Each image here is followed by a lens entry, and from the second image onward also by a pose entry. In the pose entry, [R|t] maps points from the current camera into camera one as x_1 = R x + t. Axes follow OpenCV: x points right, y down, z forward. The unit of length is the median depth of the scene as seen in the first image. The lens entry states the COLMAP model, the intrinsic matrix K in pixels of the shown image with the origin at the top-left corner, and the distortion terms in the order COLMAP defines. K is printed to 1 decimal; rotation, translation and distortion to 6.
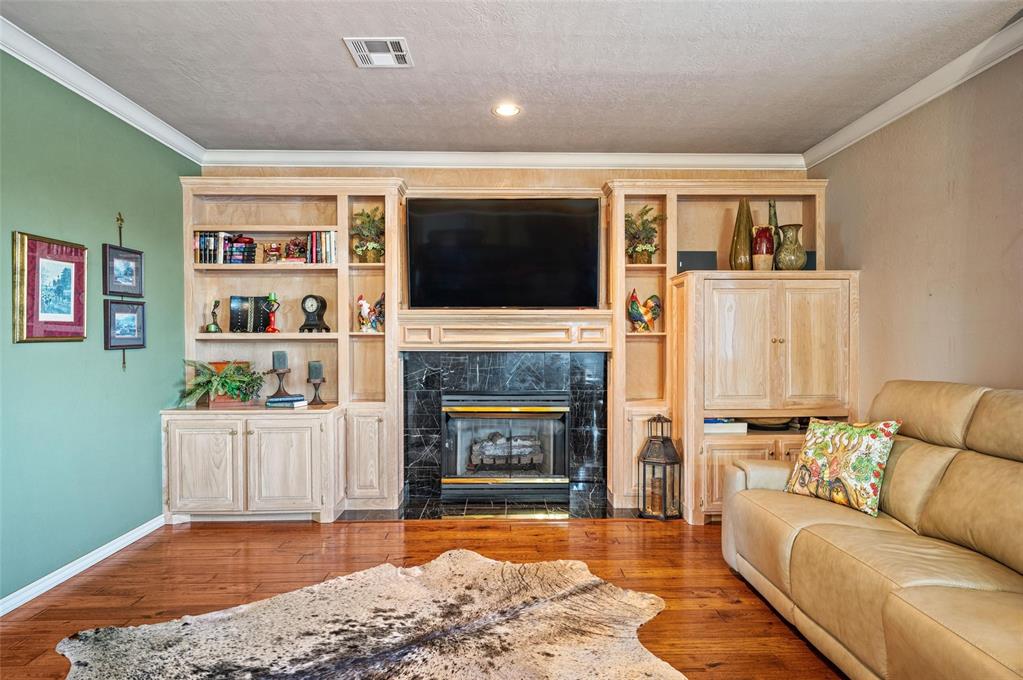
lens RADIAL K [[581.2, 0, 513.1], [0, 581.2, 340.7], [0, 0, 1]] dist [0.000217, -0.001437]
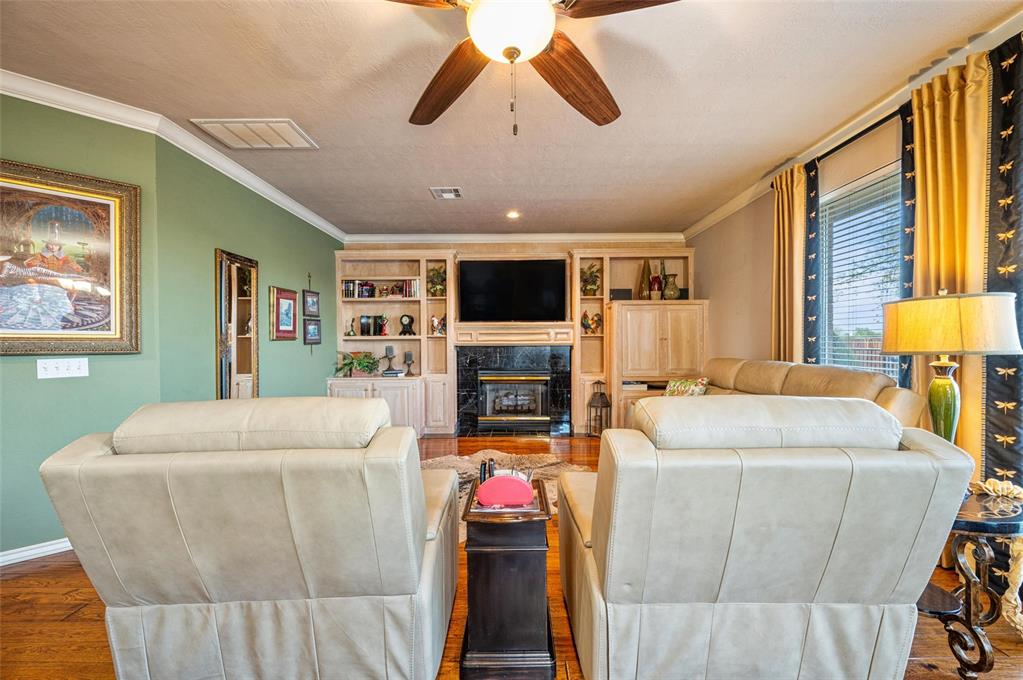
lens RADIAL K [[404.8, 0, 515.3], [0, 404.8, 343.5], [0, 0, 1]] dist [-0.003305, 0.000722]
pose [[0.999746, -0.004343, -0.022127, 0.021348], [0.004424, 0.999984, 0.003622, 0.008143], [0.022111, -0.003719, 0.999749, -0.265096]]
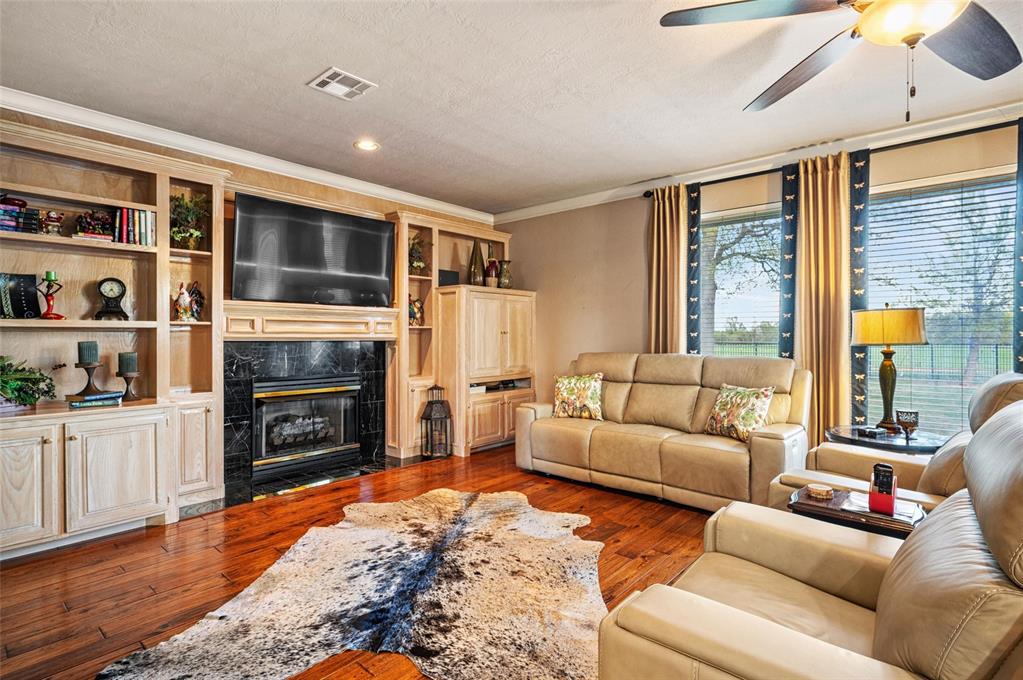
lens RADIAL K [[500.2, 0, 508.5], [0, 500.2, 330.8], [0, 0, 1]] dist [-0.001623, 0.000027]
pose [[0.684362, 0.008435, 0.729094, -0.524739], [-0.001089, 0.999944, -0.010546, 0.009580], [-0.729142, 0.006424, 0.684333, 0.044919]]
